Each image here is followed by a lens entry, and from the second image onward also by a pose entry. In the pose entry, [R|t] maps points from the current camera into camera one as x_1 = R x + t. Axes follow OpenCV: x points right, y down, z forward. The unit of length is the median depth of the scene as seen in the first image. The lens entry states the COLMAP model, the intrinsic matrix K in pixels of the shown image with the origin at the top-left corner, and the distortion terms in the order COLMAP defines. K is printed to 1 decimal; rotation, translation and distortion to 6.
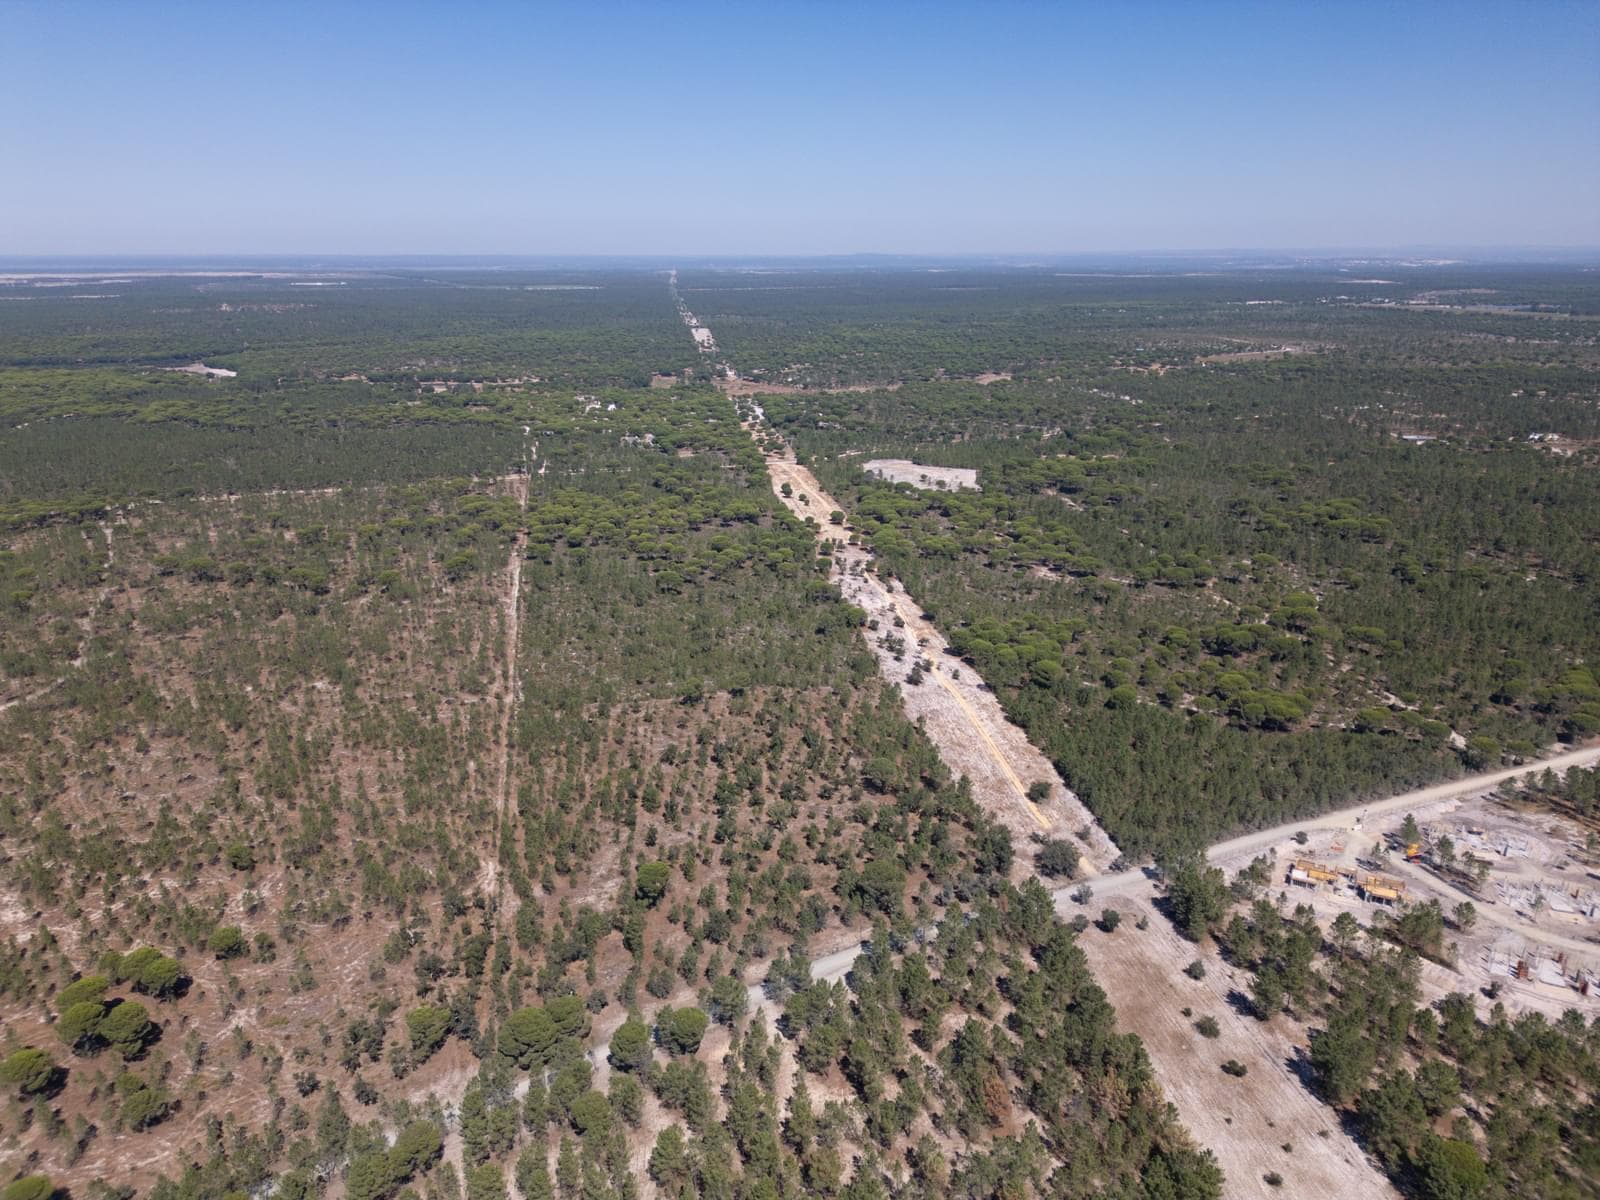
lens RADIAL K [[1120.4, 0, 801.5], [0, 1120.4, 599.7], [0, 0, 1]] dist [0.069165, -0.071175]
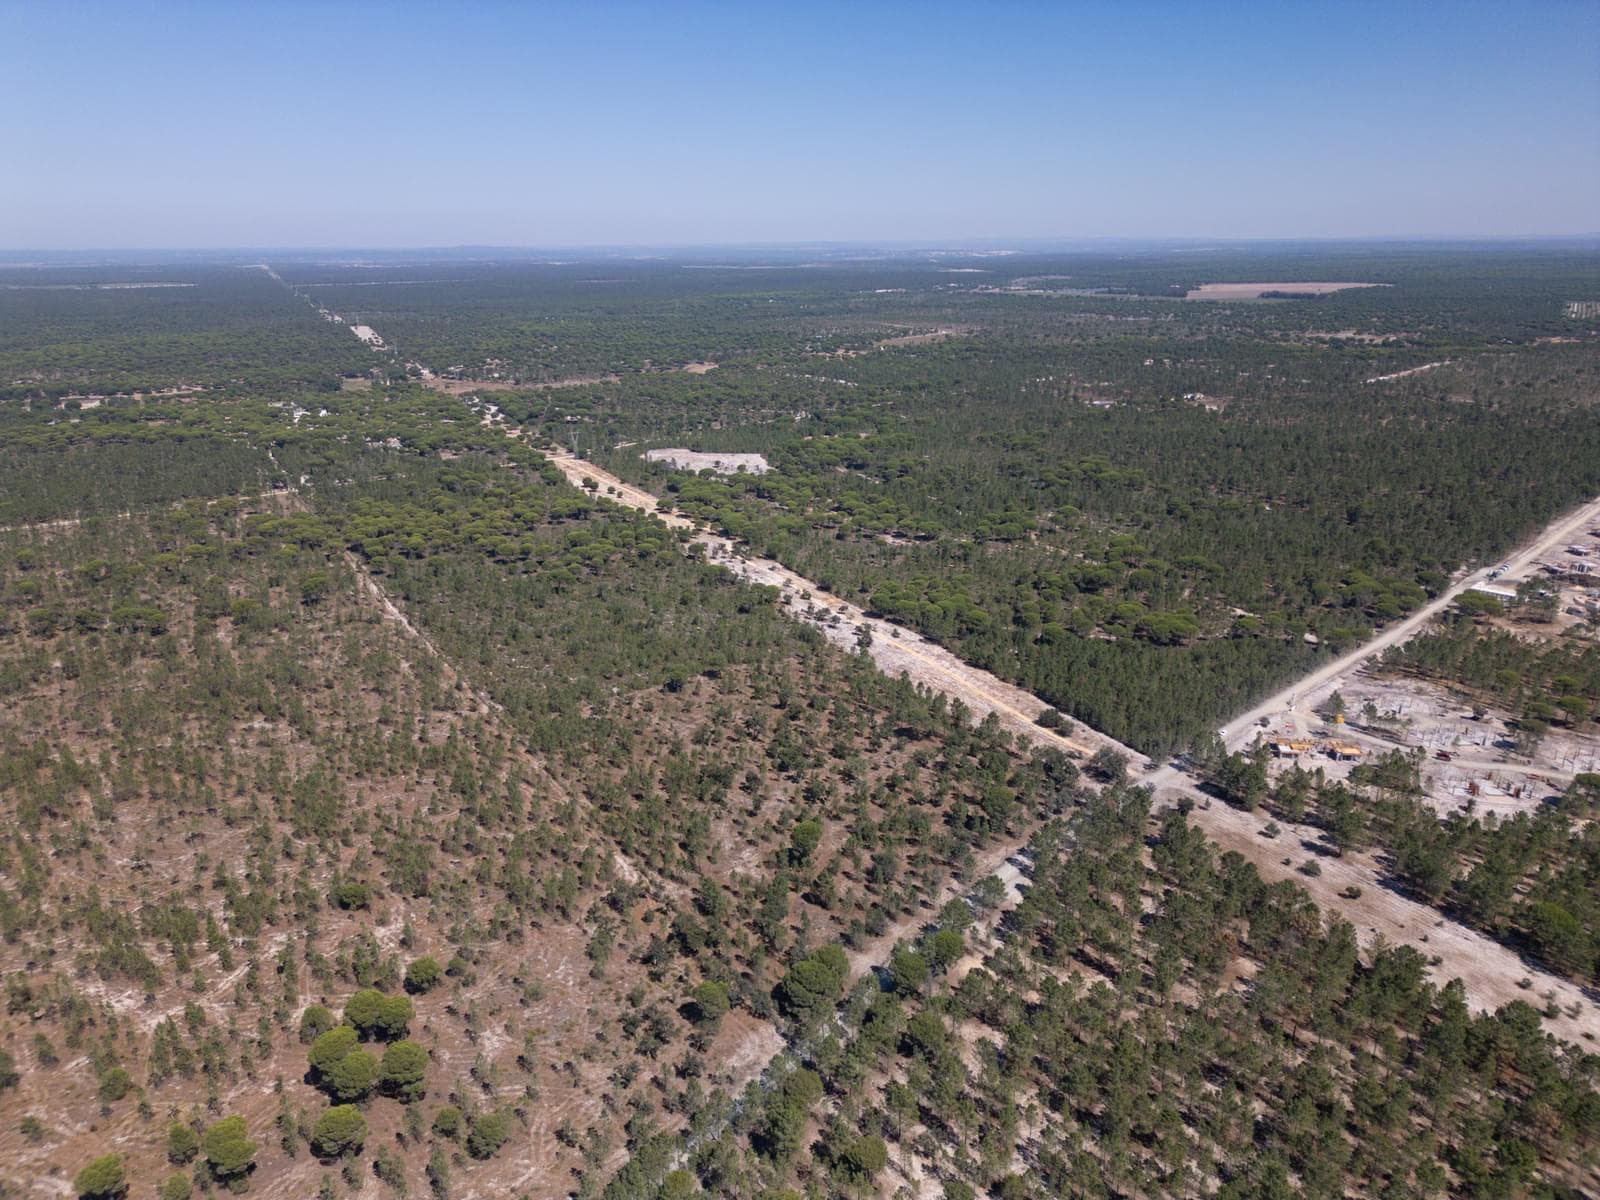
lens RADIAL K [[1120.4, 0, 801.5], [0, 1120.4, 599.7], [0, 0, 1]] dist [0.069165, -0.071175]
pose [[0.945232, -0.105393, 0.308915, -0.213586], [0.103485, 0.994374, 0.022604, 0.000407], [-0.309559, 0.010602, 0.950821, -0.001137]]
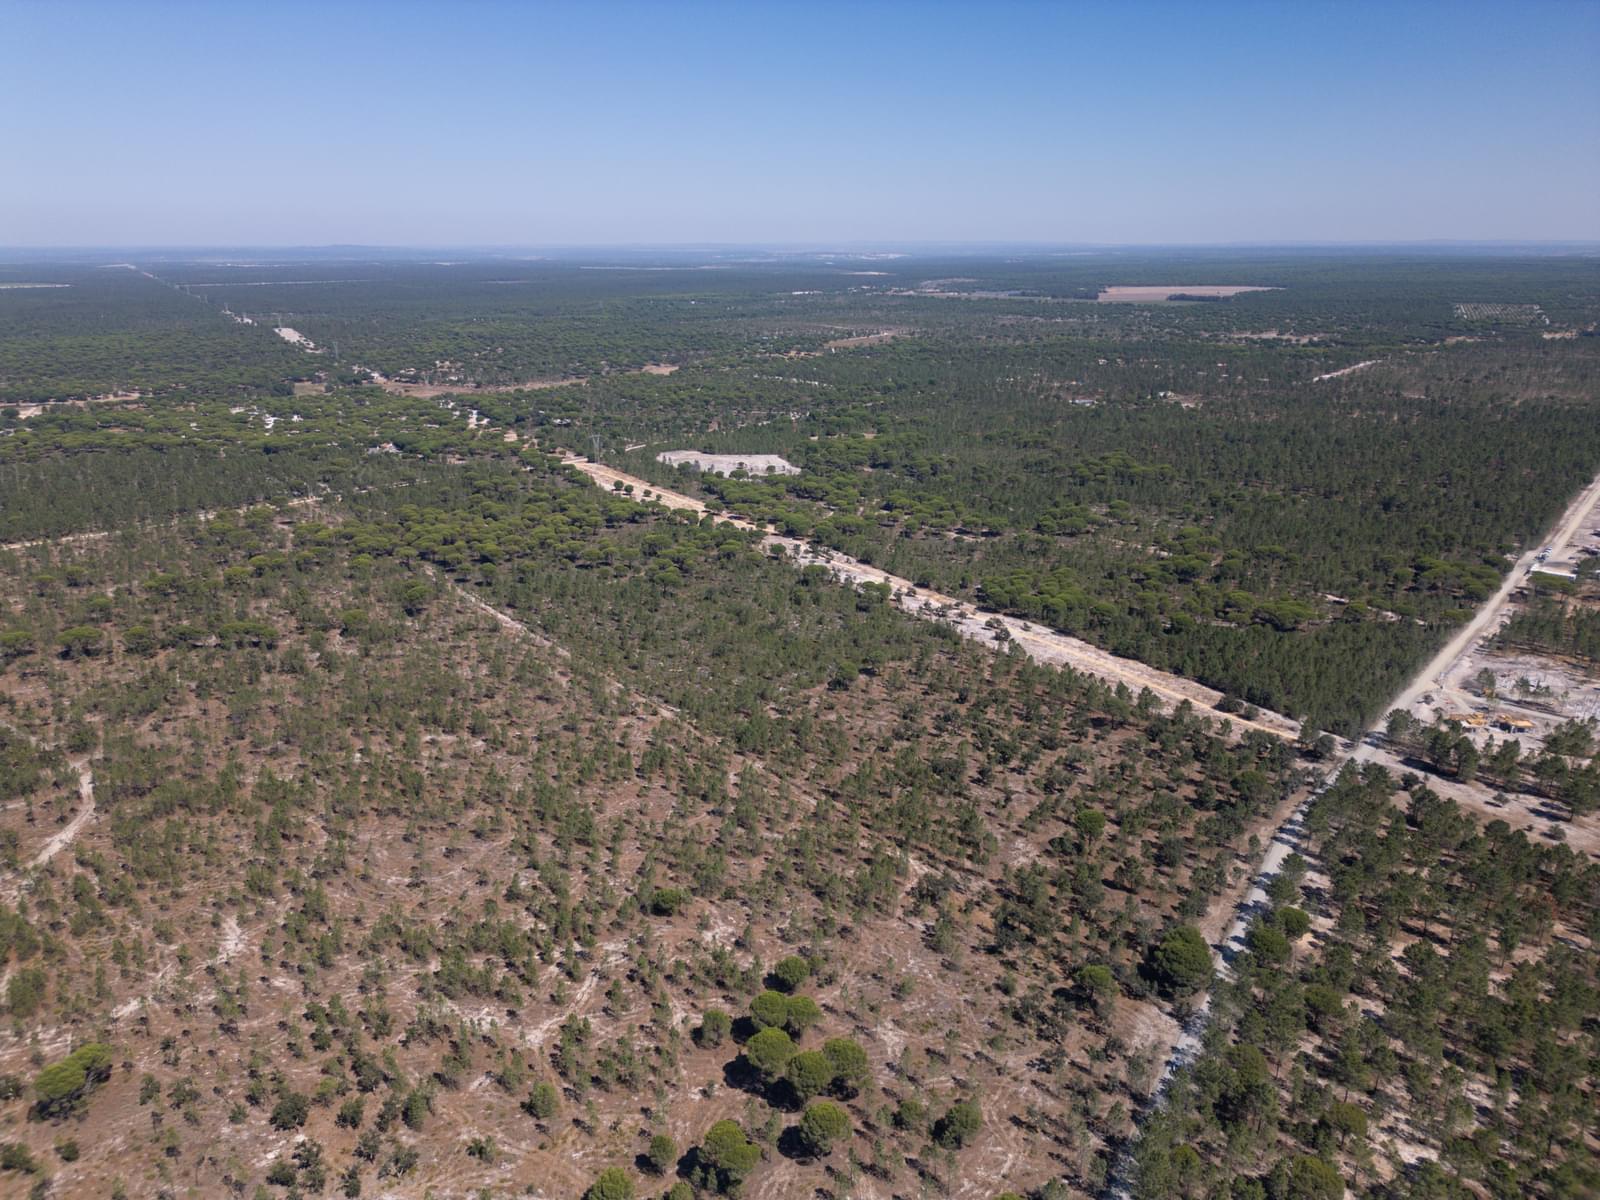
lens RADIAL K [[1120.4, 0, 801.5], [0, 1120.4, 599.7], [0, 0, 1]] dist [0.069165, -0.071175]
pose [[0.907645, -0.128534, 0.399575, -0.383036], [0.126254, 0.991477, 0.032145, -0.017761], [-0.400301, 0.021272, 0.916137, 0.058070]]
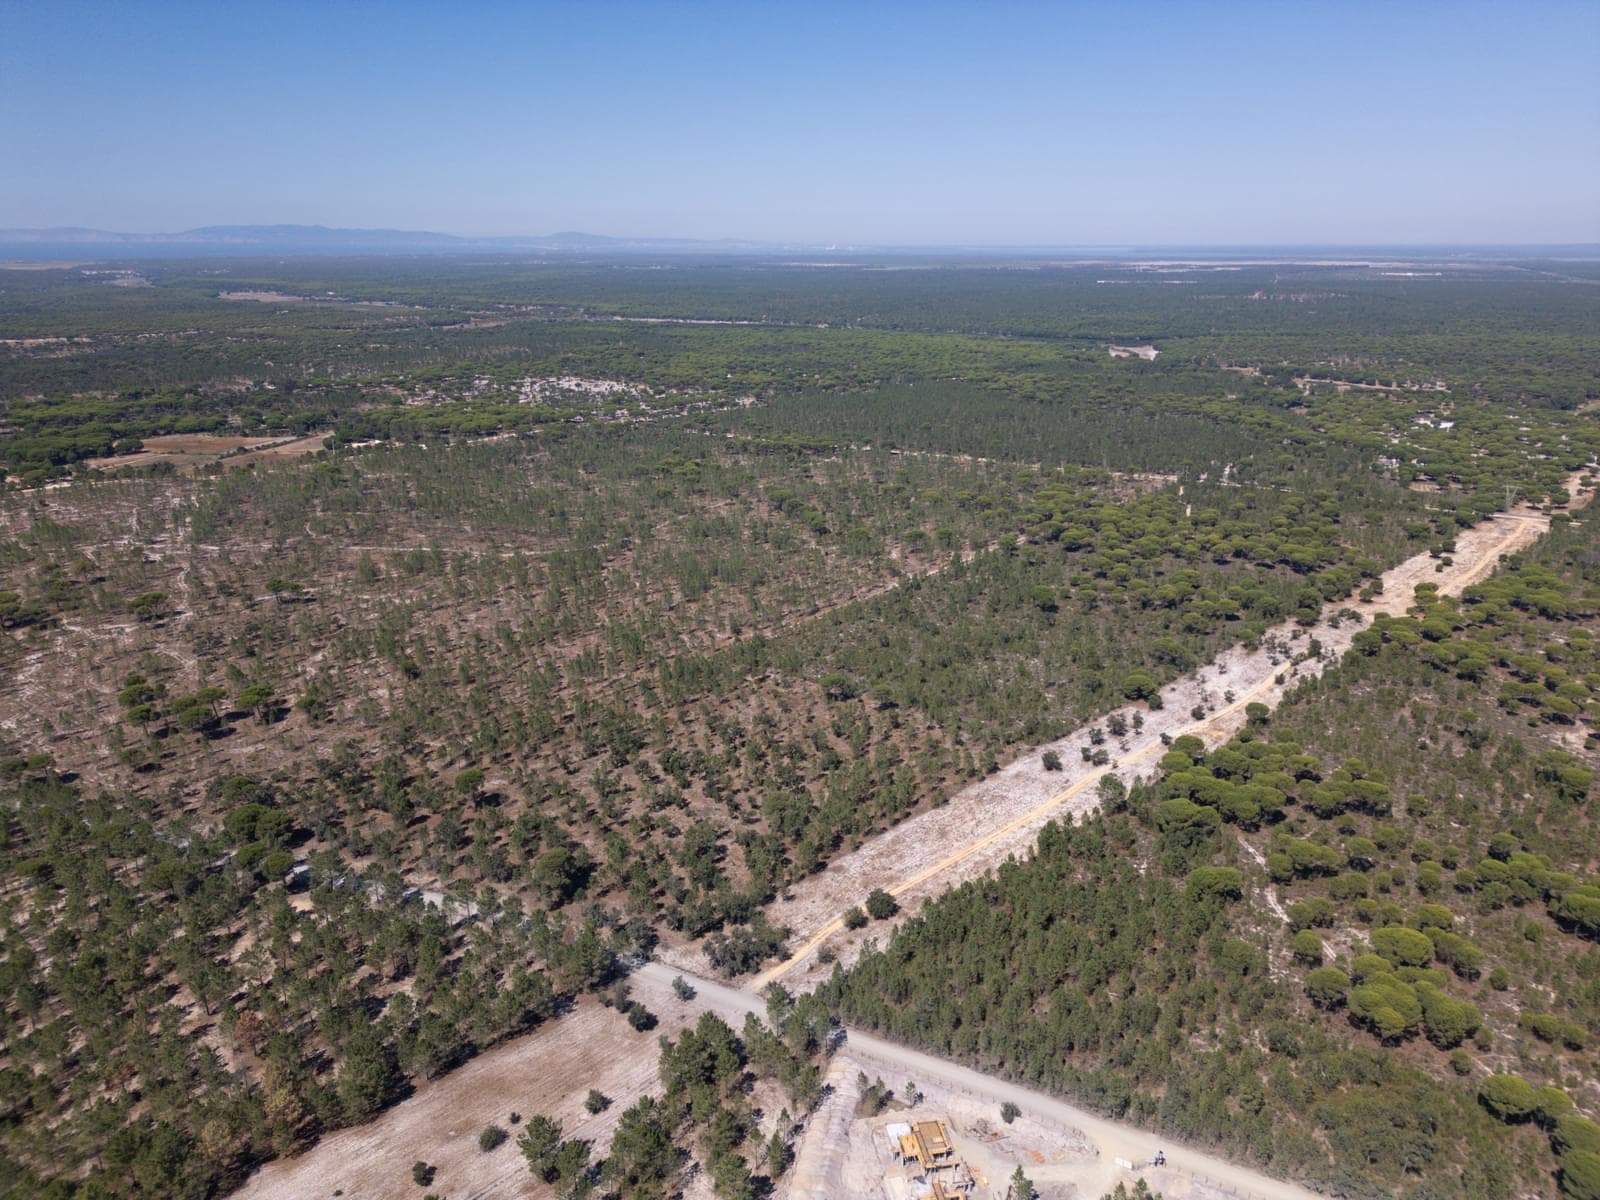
lens RADIAL K [[1120.4, 0, 801.5], [0, 1120.4, 599.7], [0, 0, 1]] dist [0.069165, -0.071175]
pose [[0.606885, 0.246242, -0.755682, 0.437632], [-0.239929, 0.963198, 0.121176, -0.074161], [0.757710, 0.107770, 0.643631, 0.240601]]
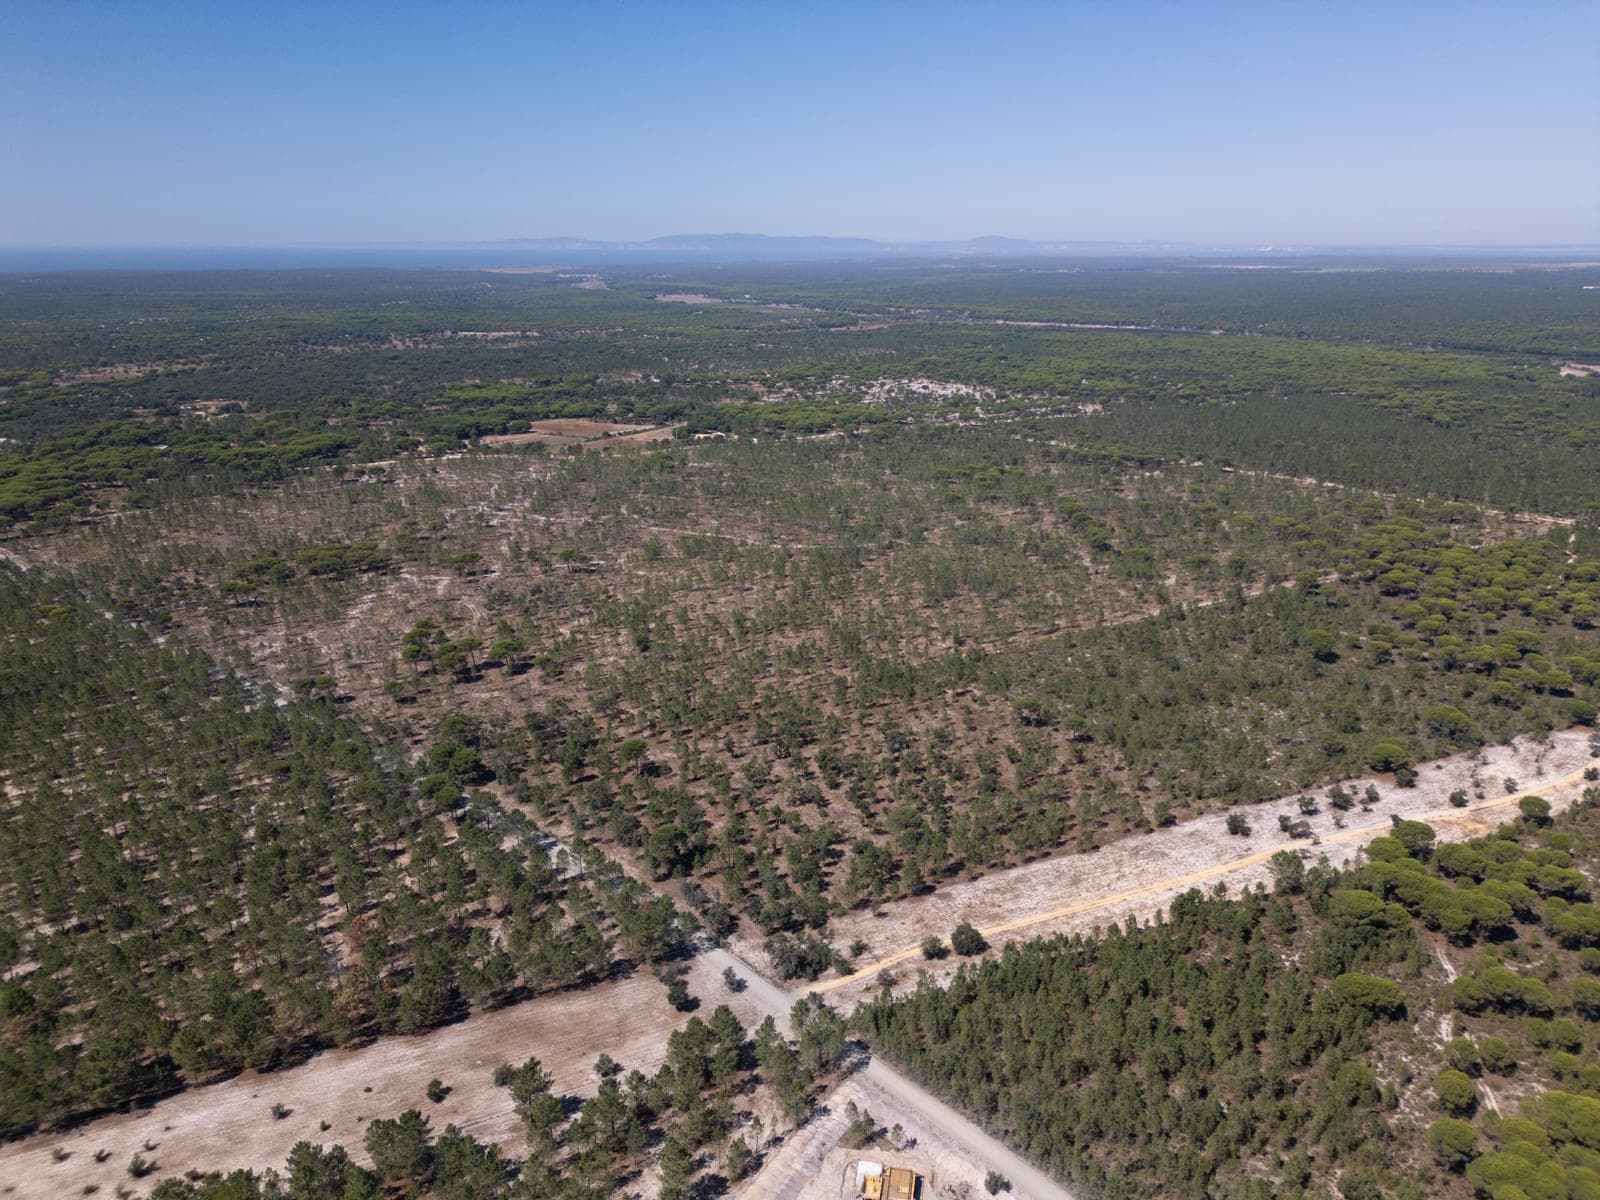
lens RADIAL K [[1120.4, 0, 801.5], [0, 1120.4, 599.7], [0, 0, 1]] dist [0.069165, -0.071175]
pose [[0.296570, 0.290559, -0.909737, 0.483835], [-0.282485, 0.936656, 0.207068, -0.104033], [0.912276, 0.195577, 0.359863, 0.336636]]
